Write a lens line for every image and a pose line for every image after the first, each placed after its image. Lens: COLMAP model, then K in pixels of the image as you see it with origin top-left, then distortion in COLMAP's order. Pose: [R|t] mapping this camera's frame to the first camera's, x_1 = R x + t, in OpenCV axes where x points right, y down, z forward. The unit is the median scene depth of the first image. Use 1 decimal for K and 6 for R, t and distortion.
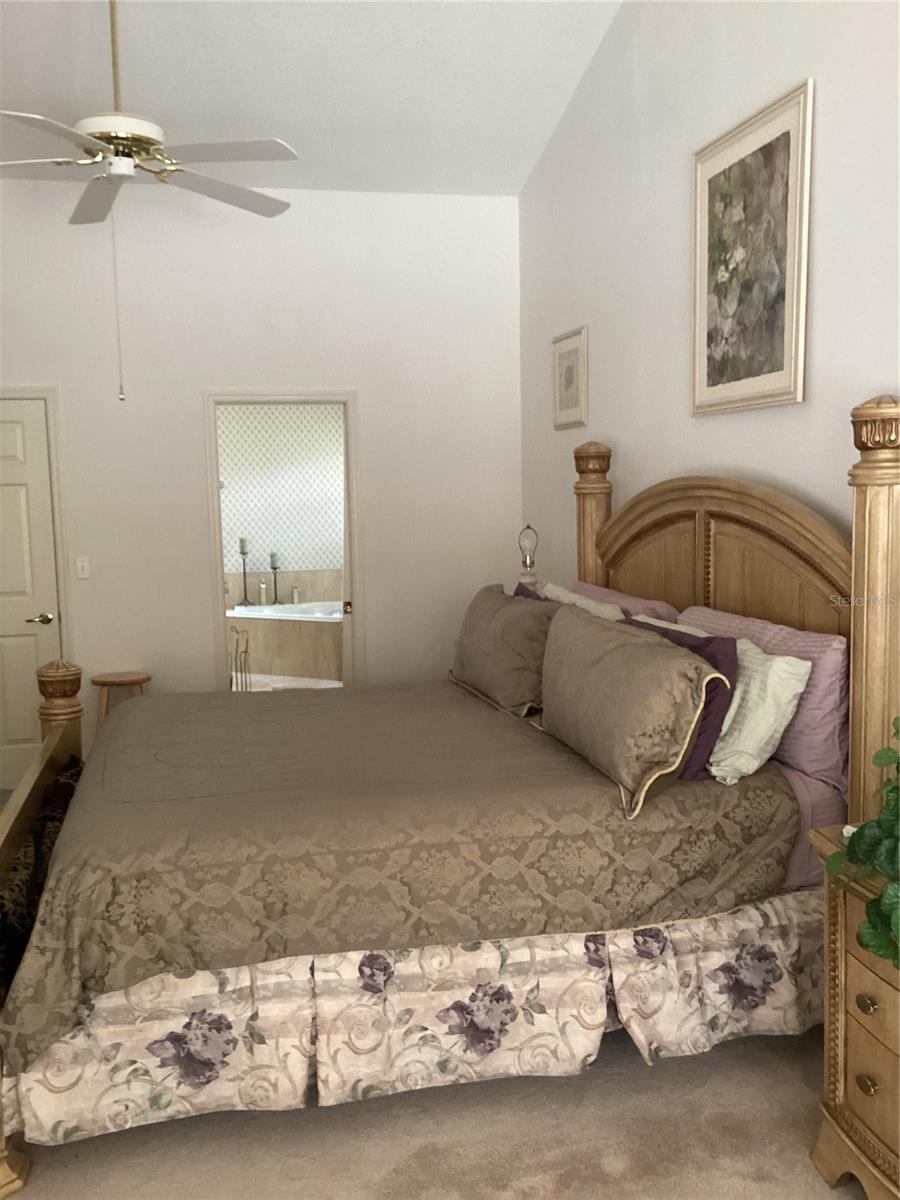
lens RADIAL K [[1074.9, 0, 450.0], [0, 1074.9, 600.0], [0, 0, 1]] dist [0.006241, -0.029882]
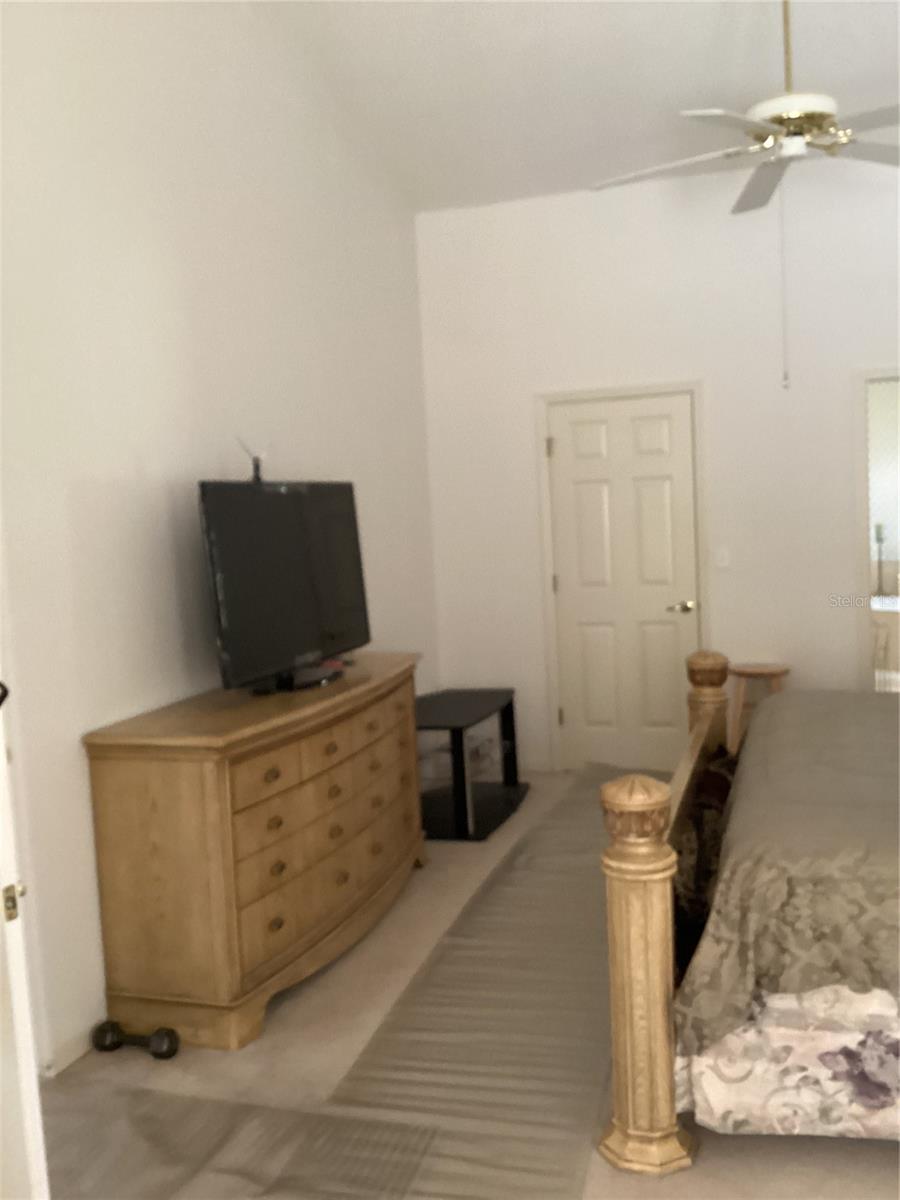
lens RADIAL K [[1074.9, 0, 450.0], [0, 1074.9, 600.0], [0, 0, 1]] dist [0.006241, -0.029882]
pose [[0.882660, 0.032020, -0.468920, -0.134242], [-0.023529, 0.999436, 0.023957, -0.011930], [0.469422, -0.010113, 0.882916, -0.009735]]
